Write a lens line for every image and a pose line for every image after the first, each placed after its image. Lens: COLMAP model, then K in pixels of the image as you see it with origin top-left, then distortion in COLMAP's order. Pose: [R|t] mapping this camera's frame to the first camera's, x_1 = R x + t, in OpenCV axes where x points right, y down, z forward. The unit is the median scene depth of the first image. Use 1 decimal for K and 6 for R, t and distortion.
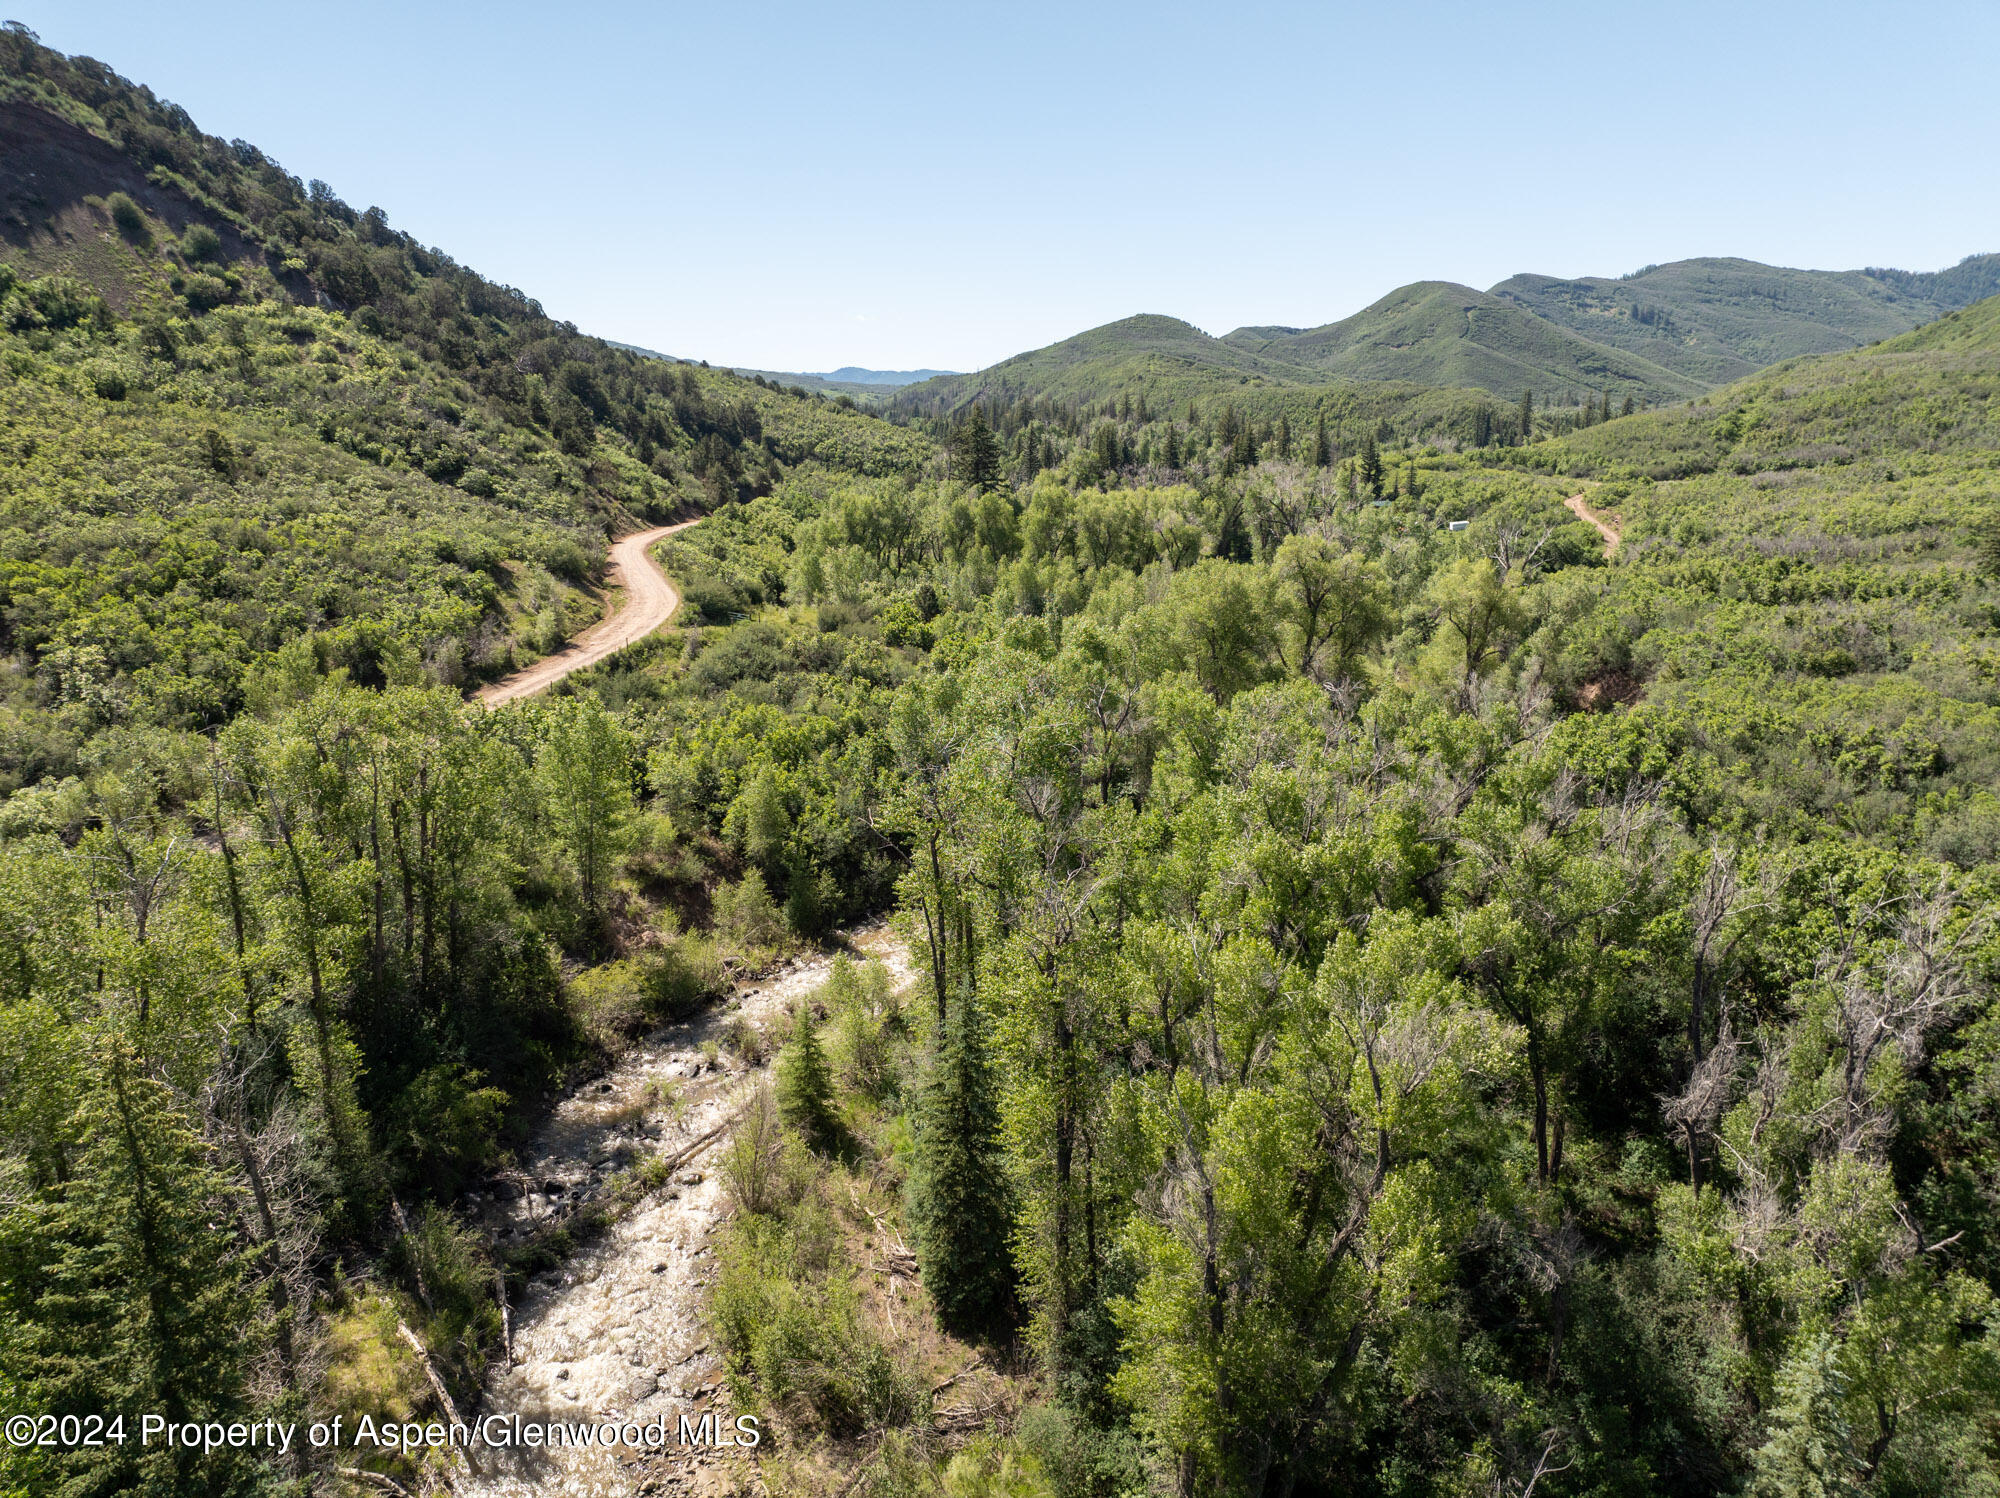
lens RADIAL K [[1418.7, 0, 993.0], [0, 1418.7, 763.5], [0, 0, 1]] dist [-0.033243, 0.003870]
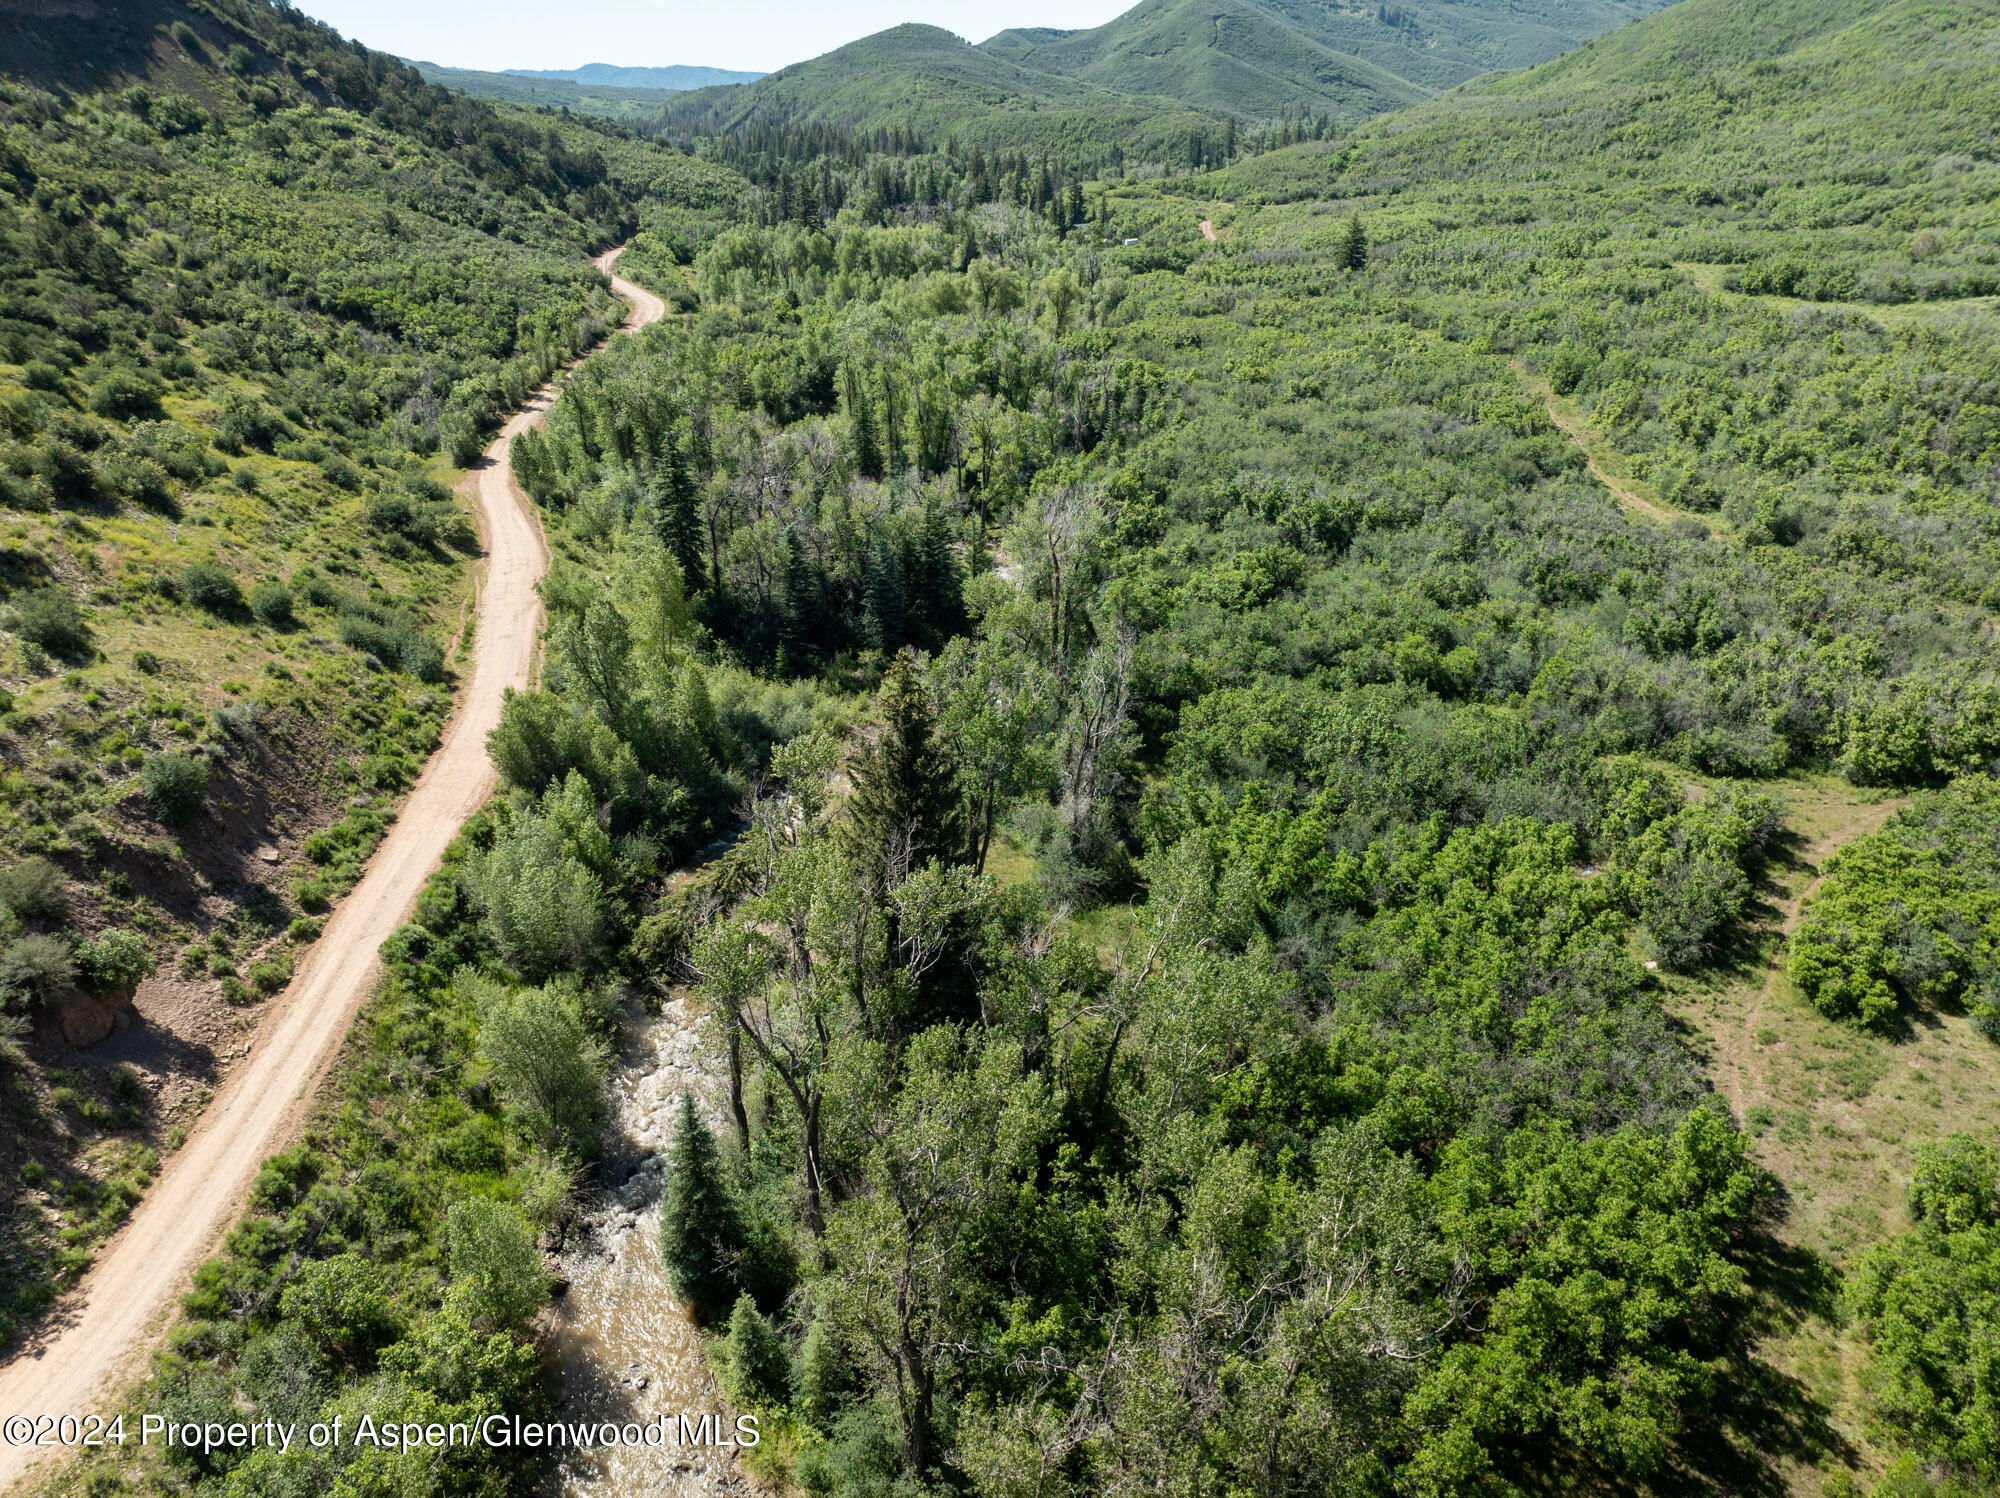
lens RADIAL K [[1433.9, 0, 1000.0], [0, 1433.9, 749.0], [0, 0, 1]] dist [-0.044330, 0.013624]
pose [[0.987681, -0.069302, 0.140294, -0.041467], [0.043035, 0.982306, 0.182271, 0.068022], [-0.150444, -0.173988, 0.973188, -0.479311]]
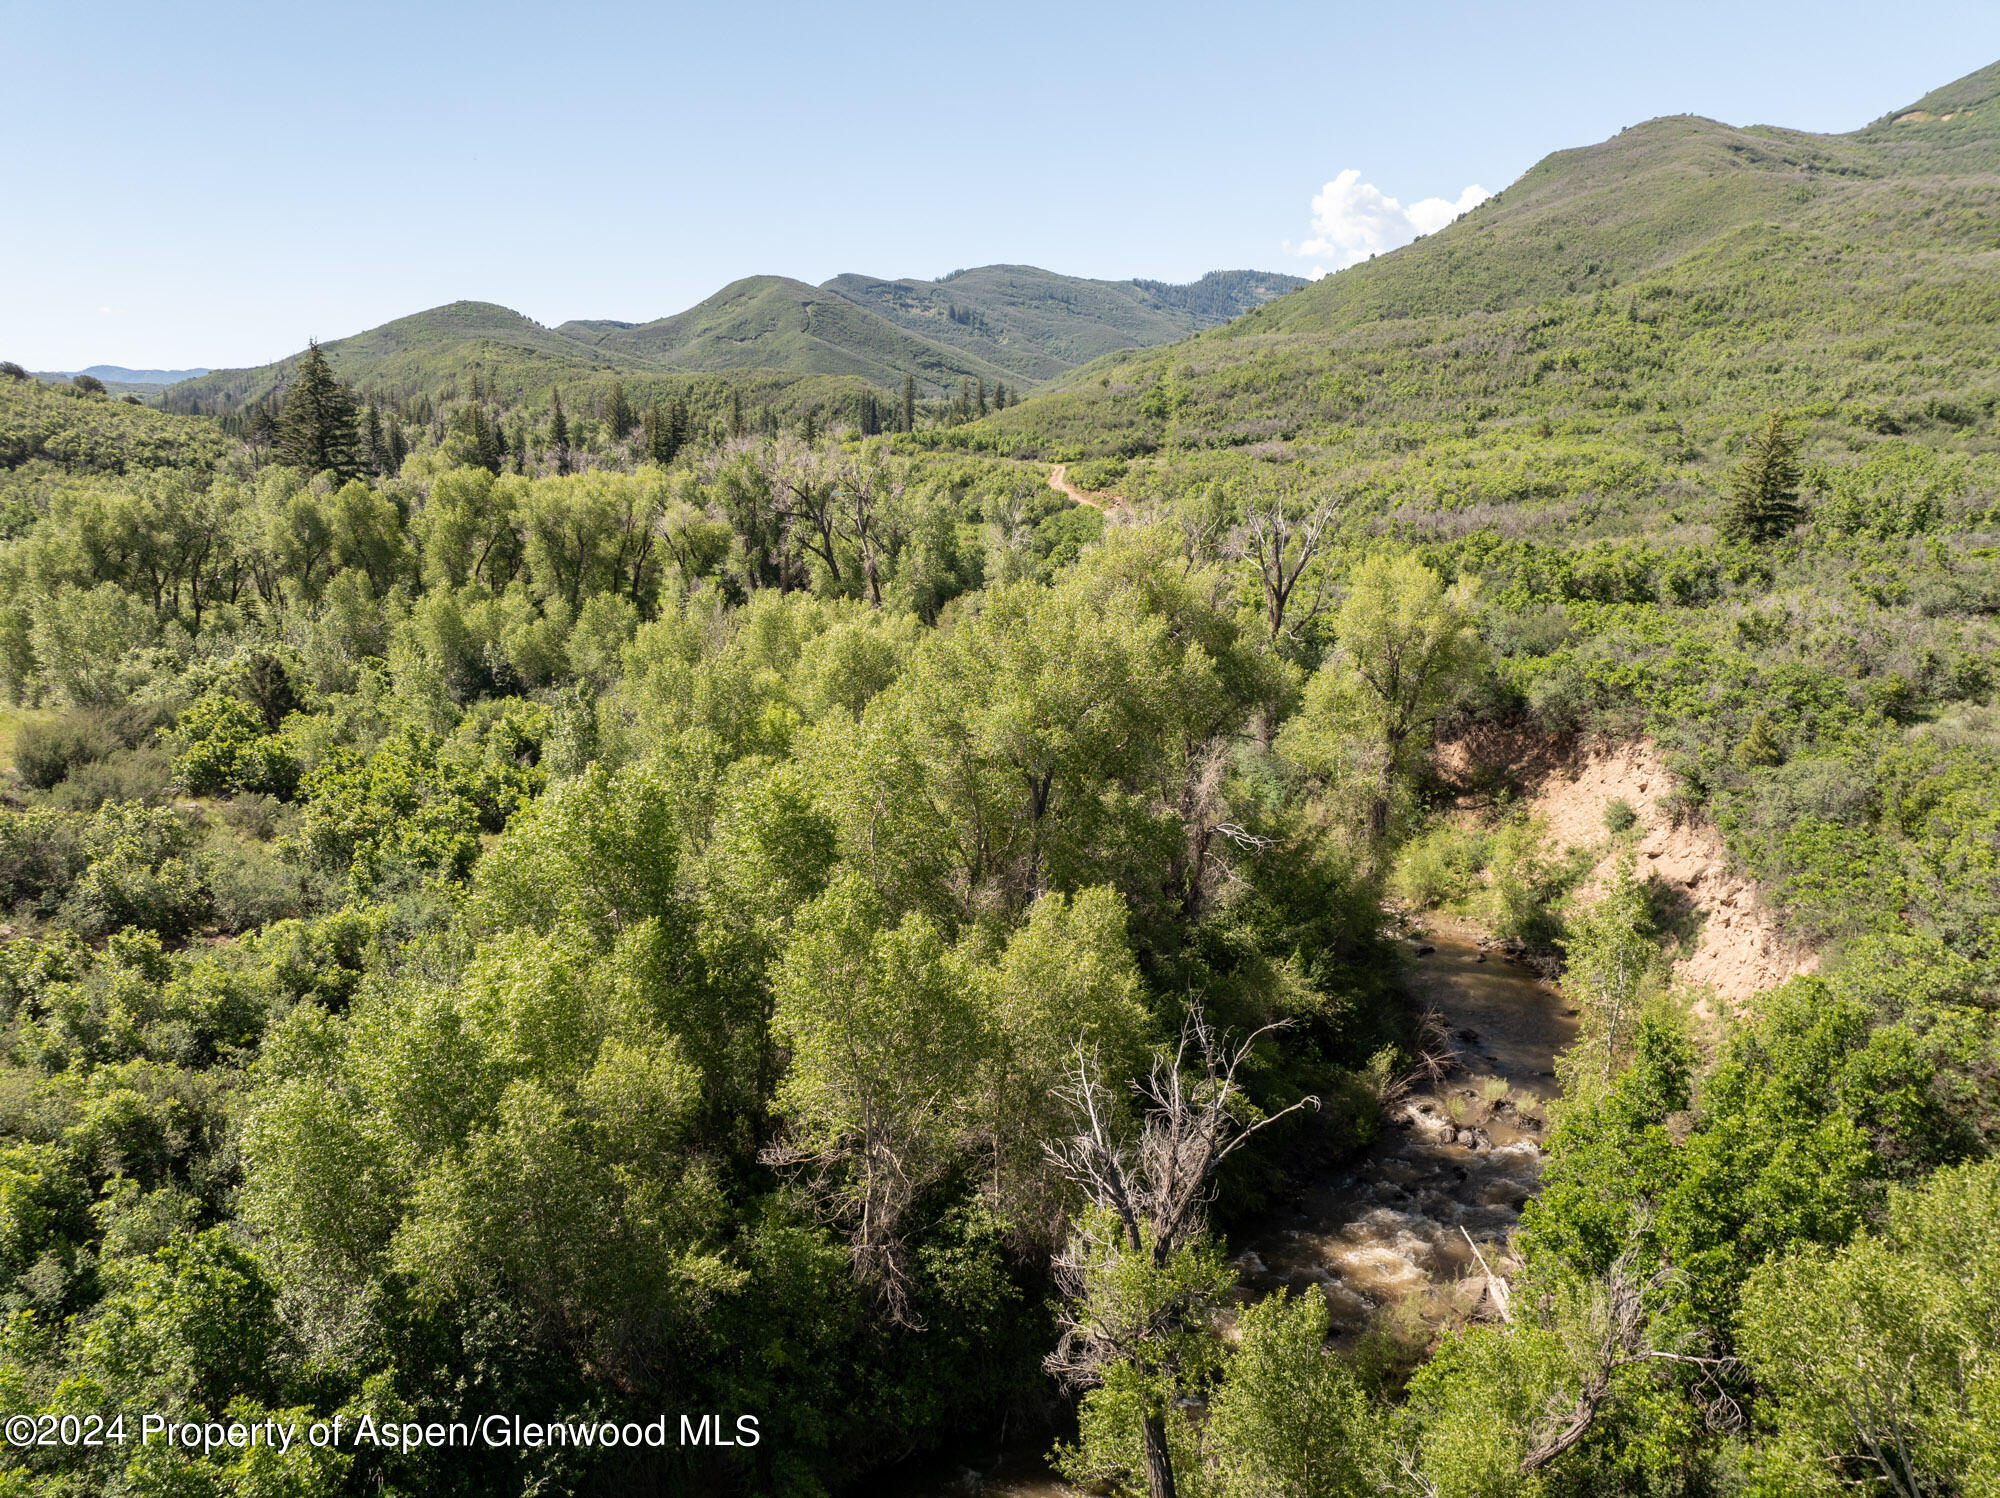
lens RADIAL K [[1418.7, 0, 993.0], [0, 1418.7, 763.5], [0, 0, 1]] dist [-0.033243, 0.003870]
pose [[0.899225, -0.105747, 0.424513, -0.015255], [0.106142, 0.994090, 0.022793, -0.035980], [-0.424414, 0.024563, 0.905135, 0.217678]]
